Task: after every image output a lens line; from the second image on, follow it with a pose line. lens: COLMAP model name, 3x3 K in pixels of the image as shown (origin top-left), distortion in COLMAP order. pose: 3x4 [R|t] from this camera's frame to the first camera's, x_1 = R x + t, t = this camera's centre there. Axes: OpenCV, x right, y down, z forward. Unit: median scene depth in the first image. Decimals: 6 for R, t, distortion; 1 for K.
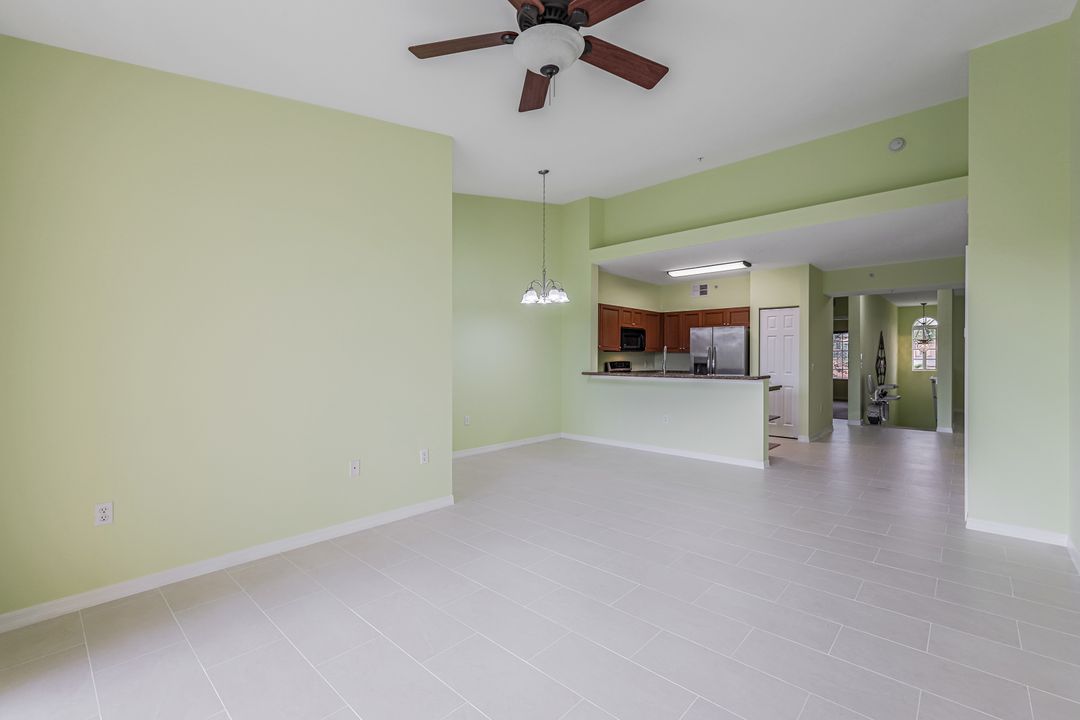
lens RADIAL K [[469.0, 0, 540.9], [0, 469.0, 356.2], [0, 0, 1]] dist [0.001085, 0.000041]
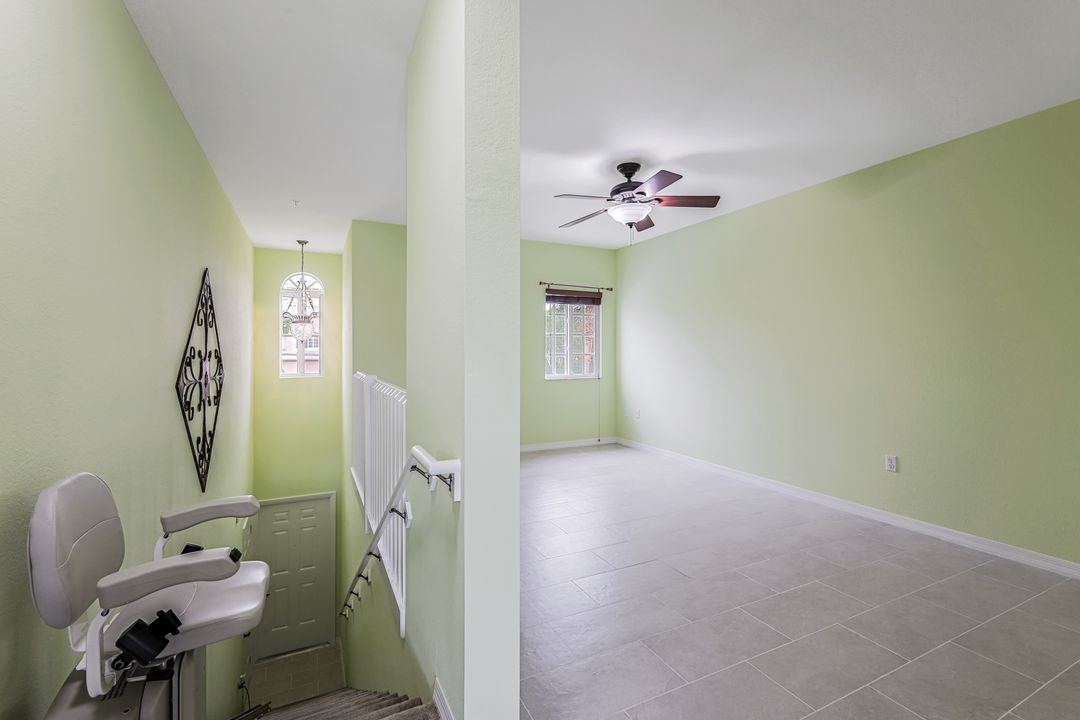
lens RADIAL K [[469.0, 0, 535.4], [0, 469.0, 349.6], [0, 0, 1]] dist [0.001085, 0.000041]
pose [[0.366691, 0.006048, 0.930323, 0.655547], [-0.004473, 0.999979, -0.004738, 0.002434], [-0.930332, -0.002424, 0.366711, 0.865550]]
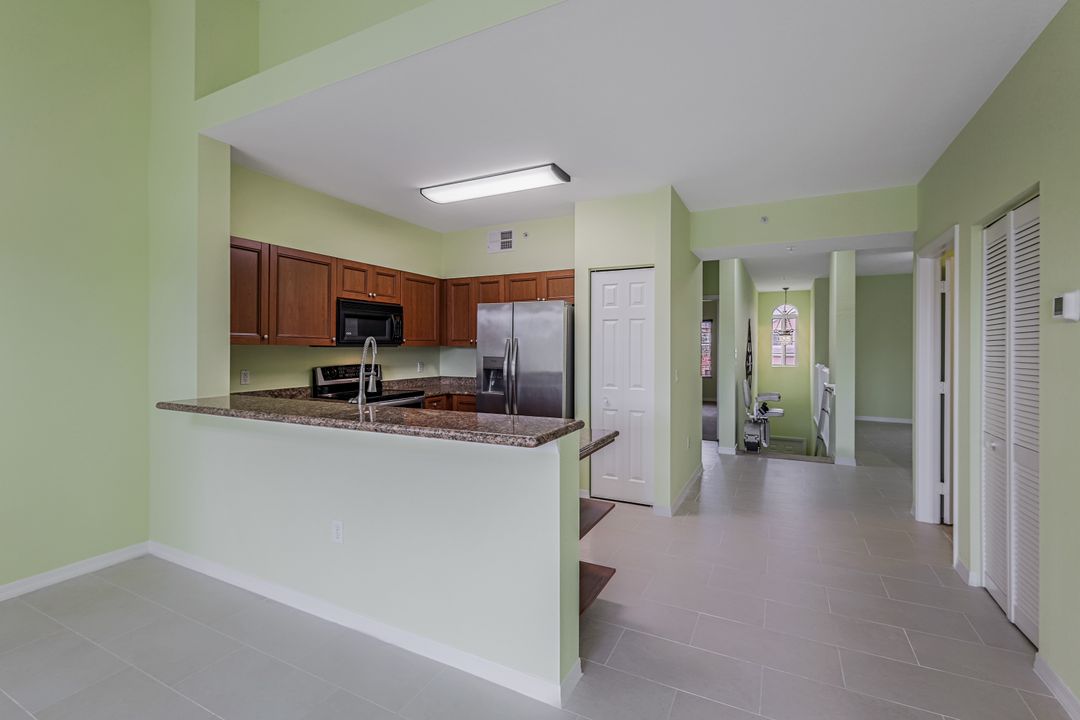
lens RADIAL K [[469.0, 0, 544.9], [0, 469.0, 344.6], [0, 0, 1]] dist [0.001085, 0.000041]
pose [[0.962194, 0.001506, 0.272361, 0.237076], [-0.001051, 0.999998, -0.001815, -0.011233], [-0.272363, 0.001460, 0.962193, 0.433503]]
